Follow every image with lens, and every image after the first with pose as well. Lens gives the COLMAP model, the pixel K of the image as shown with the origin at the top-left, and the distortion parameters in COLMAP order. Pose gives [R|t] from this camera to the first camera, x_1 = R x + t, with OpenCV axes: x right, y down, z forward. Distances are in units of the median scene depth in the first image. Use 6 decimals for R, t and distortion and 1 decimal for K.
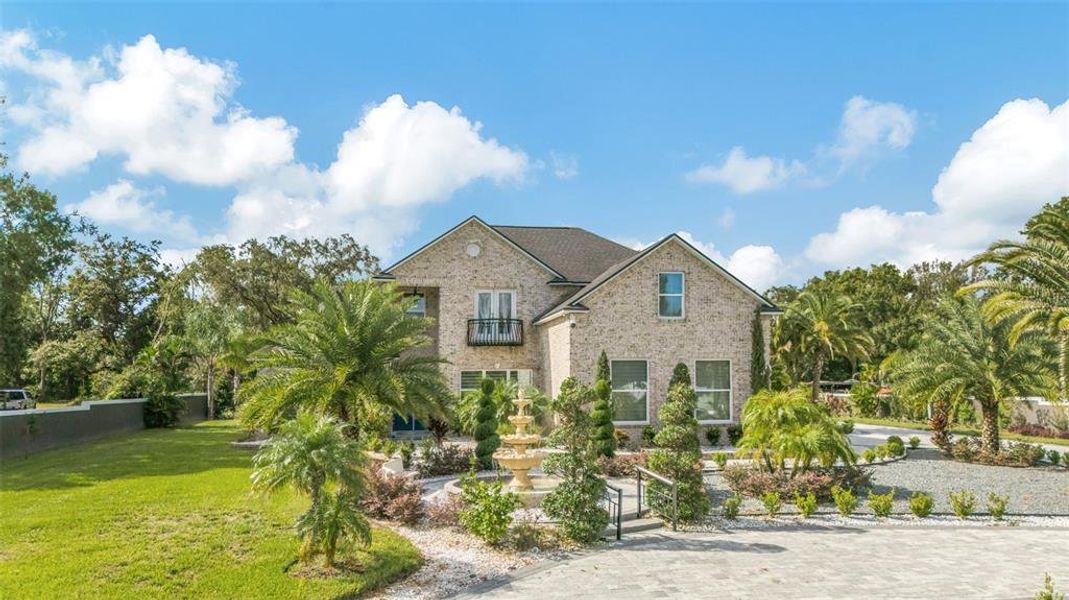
lens RADIAL K [[796.3, 0, 534.8], [0, 796.3, 374.0], [0, 0, 1]] dist [0.028363, -0.007479]
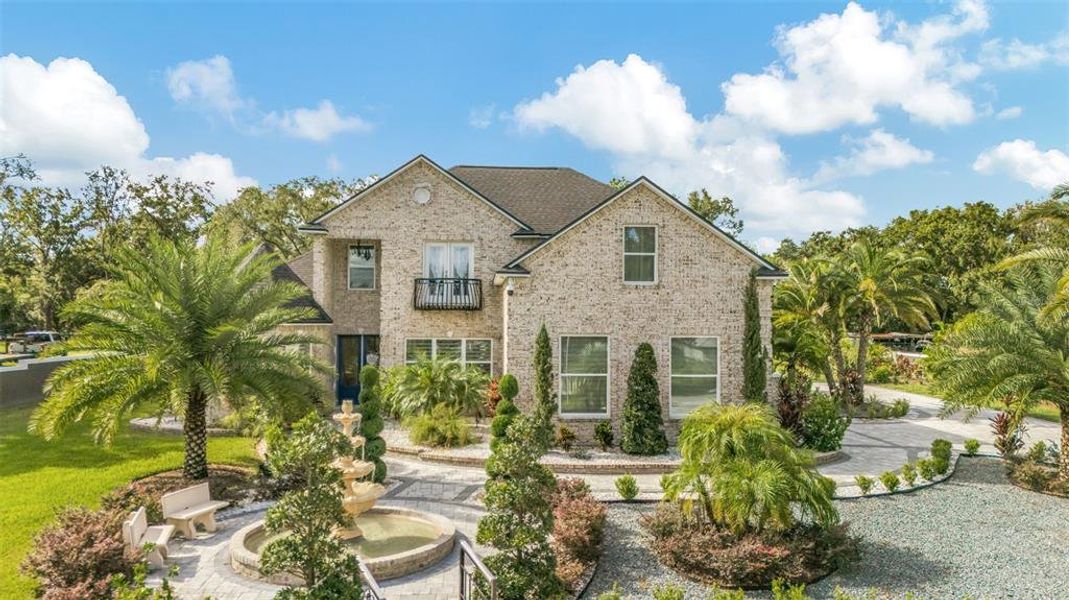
lens RADIAL K [[778.1, 0, 539.5], [0, 778.1, 303.7], [0, 0, 1]] dist [0.070364, -0.073264]
pose [[0.993862, 0.012809, -0.109886, 0.137537], [-0.013458, 0.999896, -0.005168, -0.039132], [0.109808, 0.006615, 0.993931, 0.195002]]
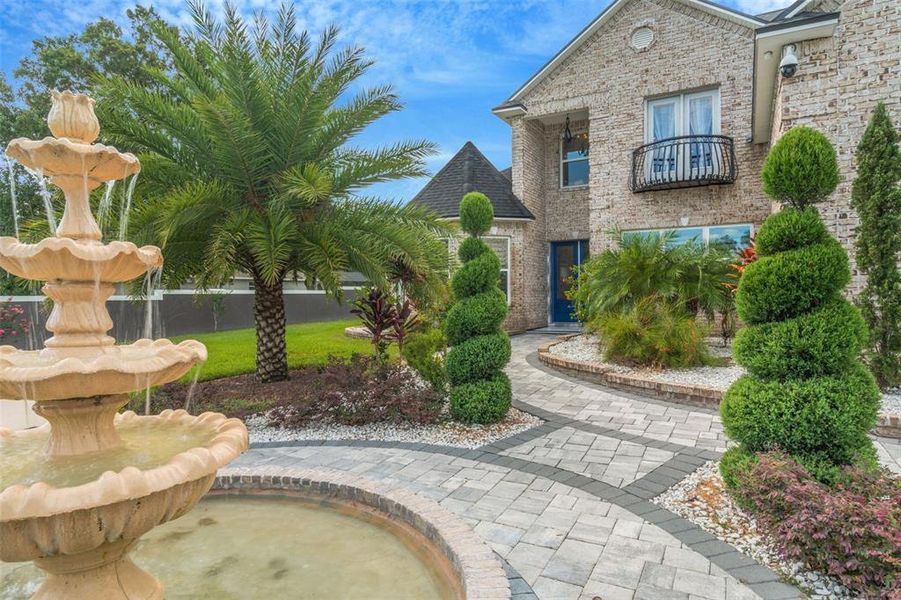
lens RADIAL K [[536.1, 0, 452.4], [0, 536.1, 299.6], [0, 0, 1]] dist [0.005899, 0.001388]
pose [[0.772445, 0.006719, -0.635046, 0.075977], [0.008402, 0.999748, 0.020798, 0.039261], [0.635026, -0.021401, 0.772195, 0.576808]]
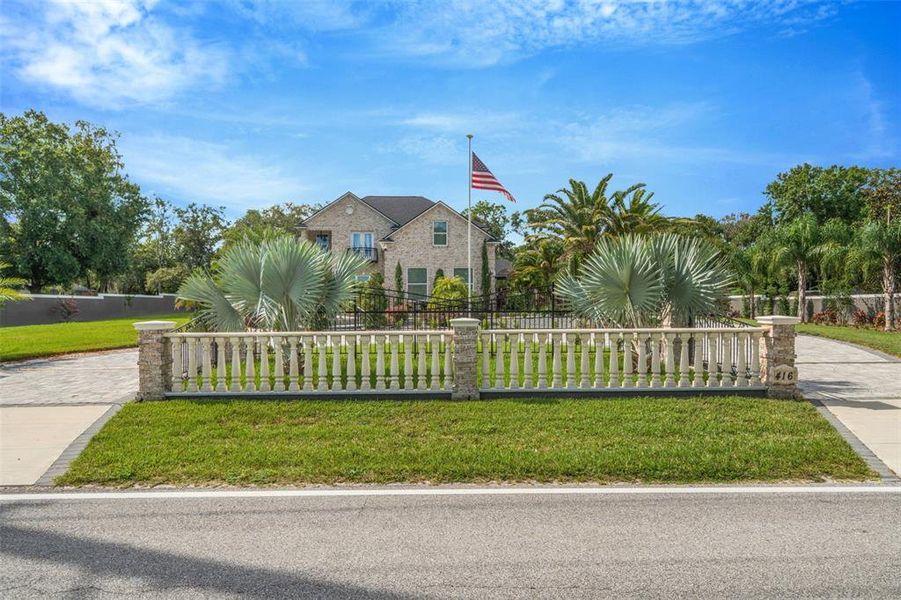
lens RADIAL K [[585.7, 0, 451.5], [0, 585.7, 303.4], [0, 0, 1]] dist [0.002408, -0.000093]
pose [[0.994365, 0.002668, -0.105976, 0.301288], [-0.001885, 0.999970, 0.007484, 0.048810], [0.105993, -0.007243, 0.994340, -0.326725]]
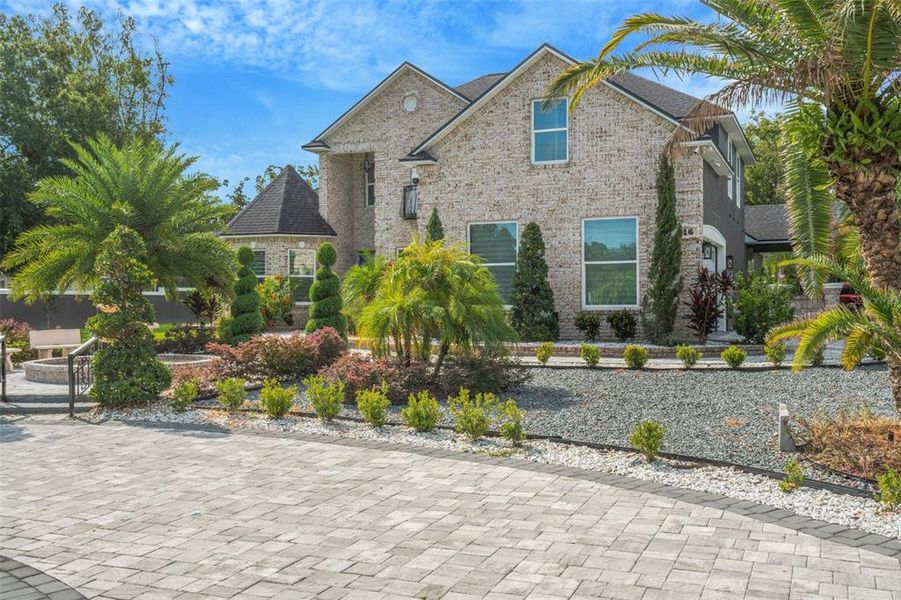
lens RADIAL K [[892.6, 0, 450.5], [0, 892.6, 300.0], [0, 0, 1]] dist [0.003431, 0.001259]
pose [[0.835252, 0.004810, -0.549846, 0.470092], [0.001057, 0.999946, 0.010353, 0.039173], [0.549866, -0.009229, 0.835202, 0.244973]]
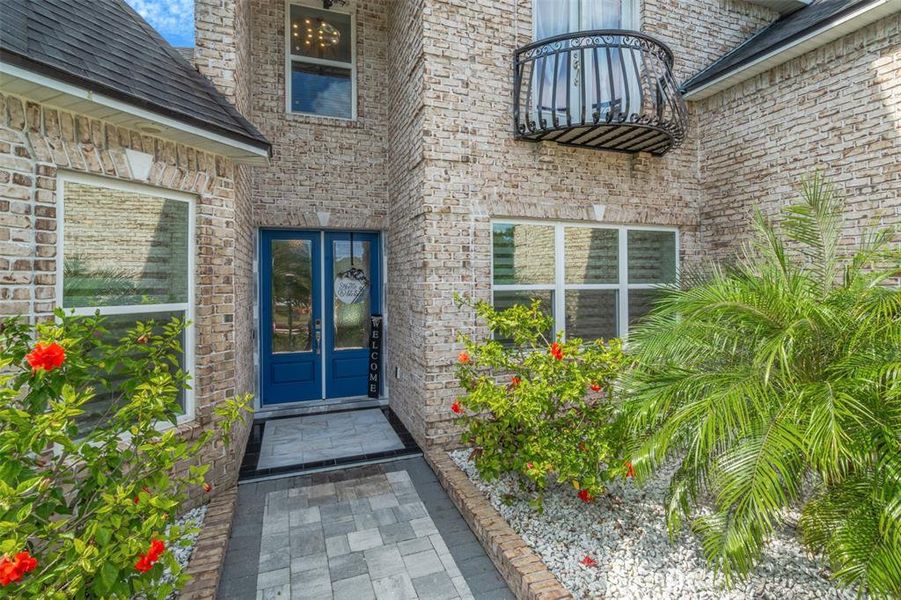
lens RADIAL K [[434.9, 0, 451.6], [0, 434.9, 277.1], [0, 0, 1]] dist [0.000144, 0.000015]
pose [[0.985428, 0.002047, 0.170079, -0.134337], [-0.002045, 0.999998, -0.000182, 0.015825], [-0.170079, -0.000169, 0.985430, 0.844151]]
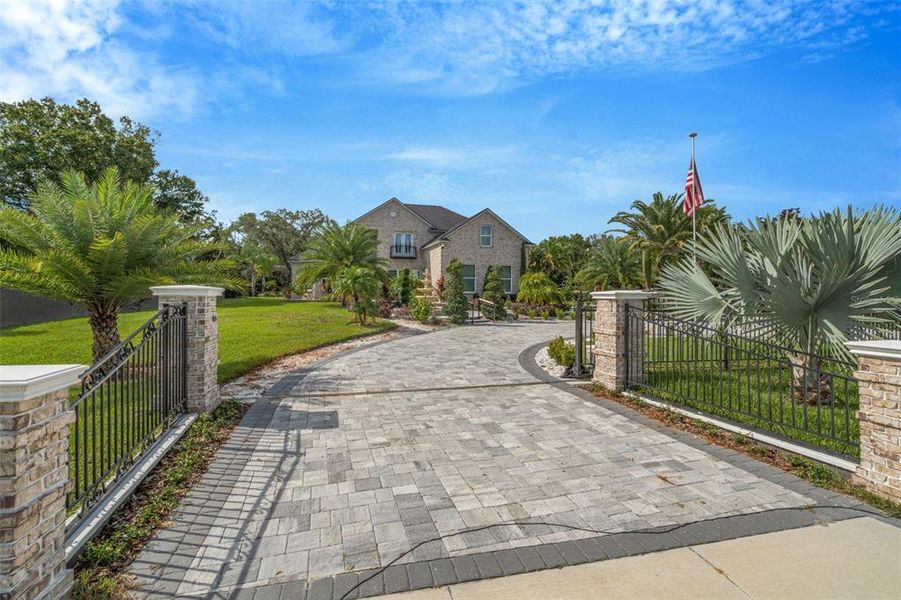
lens RADIAL K [[412.4, 0, 446.1], [0, 412.4, 292.2], [0, 0, 1]] dist [-0.025841, -0.000003]
pose [[0.994181, 0.015727, 0.106568, -0.052430], [-0.016463, 0.999846, 0.006030, 0.046730], [-0.106457, -0.007750, 0.994287, -0.118879]]
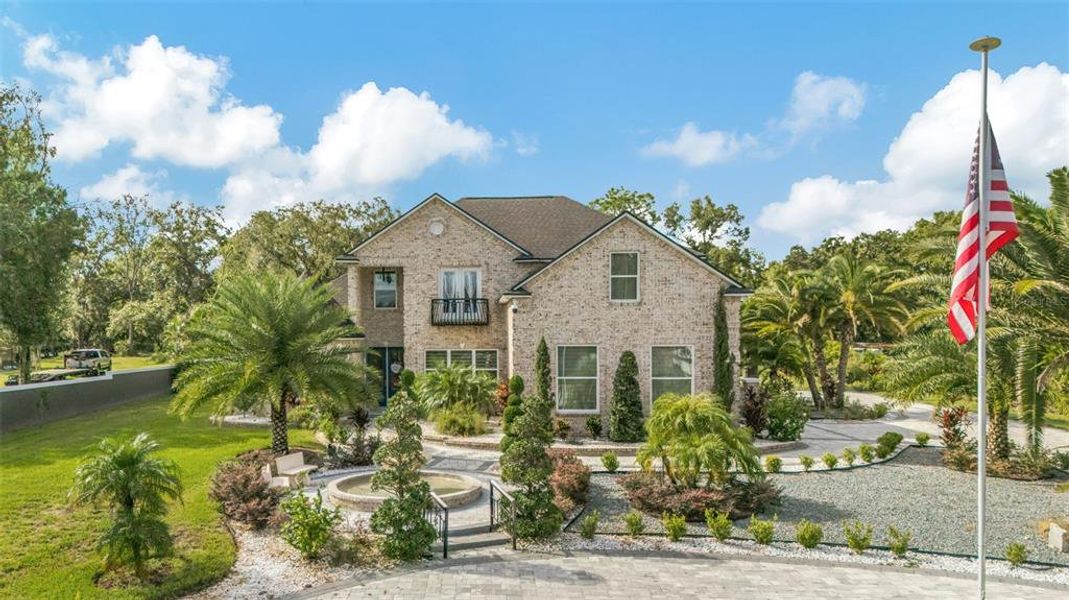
lens RADIAL K [[822.4, 0, 434.9], [0, 822.4, 348.7], [0, 0, 1]] dist [0.031283, 0.003642]
pose [[0.973277, 0.007545, -0.229511, 0.154782], [0.000237, 0.999426, 0.033864, -0.041162], [0.229635, -0.033013, 0.972717, 0.003399]]
